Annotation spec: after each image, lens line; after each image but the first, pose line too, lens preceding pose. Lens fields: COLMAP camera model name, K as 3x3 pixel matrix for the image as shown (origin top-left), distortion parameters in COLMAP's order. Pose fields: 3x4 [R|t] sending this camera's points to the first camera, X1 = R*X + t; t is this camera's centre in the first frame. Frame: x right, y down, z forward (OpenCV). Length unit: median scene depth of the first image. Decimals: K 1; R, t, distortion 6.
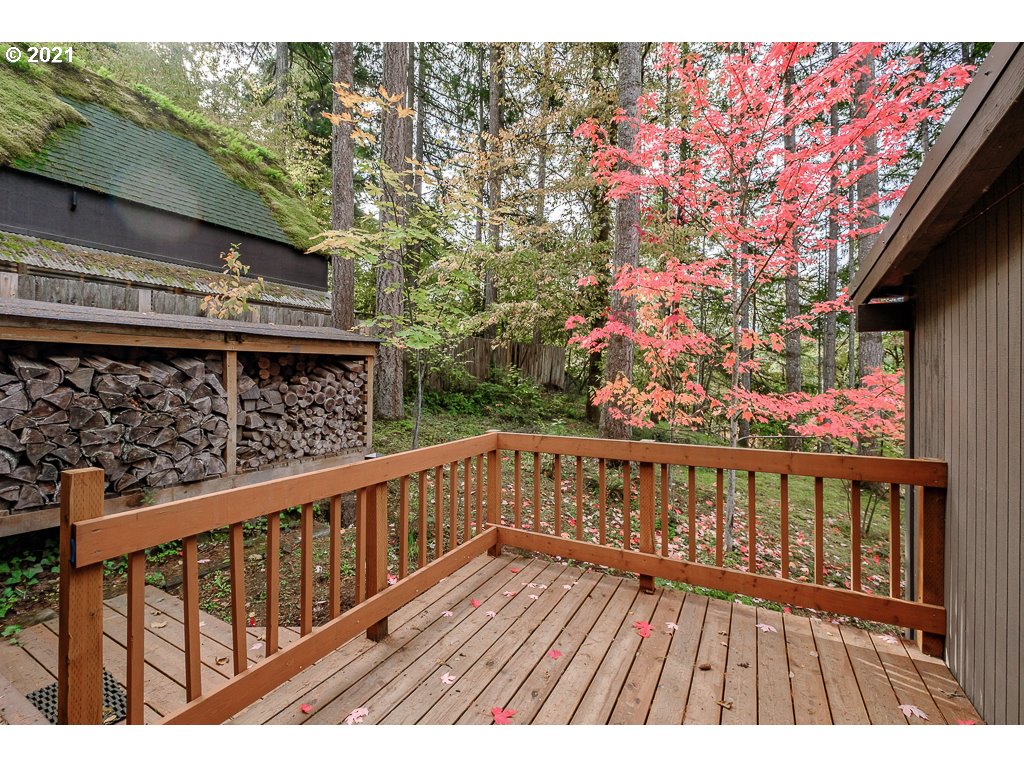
lens RADIAL K [[455.6, 0, 510.8], [0, 455.6, 373.3], [0, 0, 1]] dist [-0.002868, -0.000594]
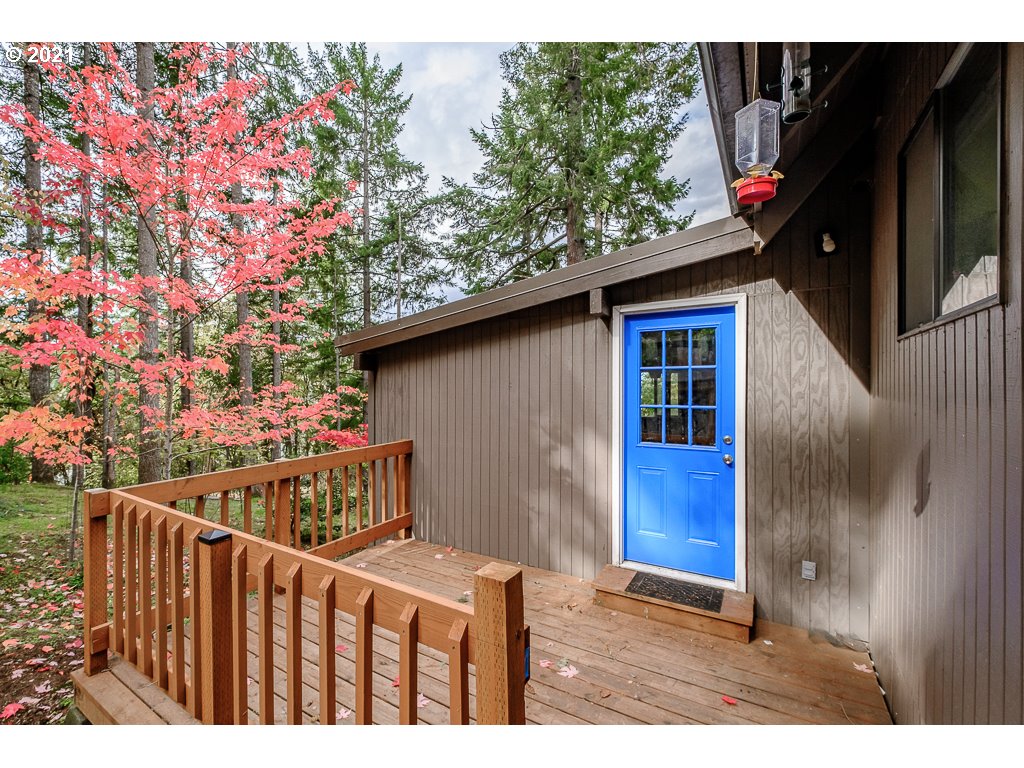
lens RADIAL K [[455.6, 0, 510.8], [0, 455.6, 373.3], [0, 0, 1]] dist [-0.002868, -0.000594]
pose [[0.015691, -0.004384, 0.999867, -1.061822], [-0.001246, 0.999990, 0.004404, -0.109091], [-0.999876, -0.001315, 0.015686, 0.521200]]
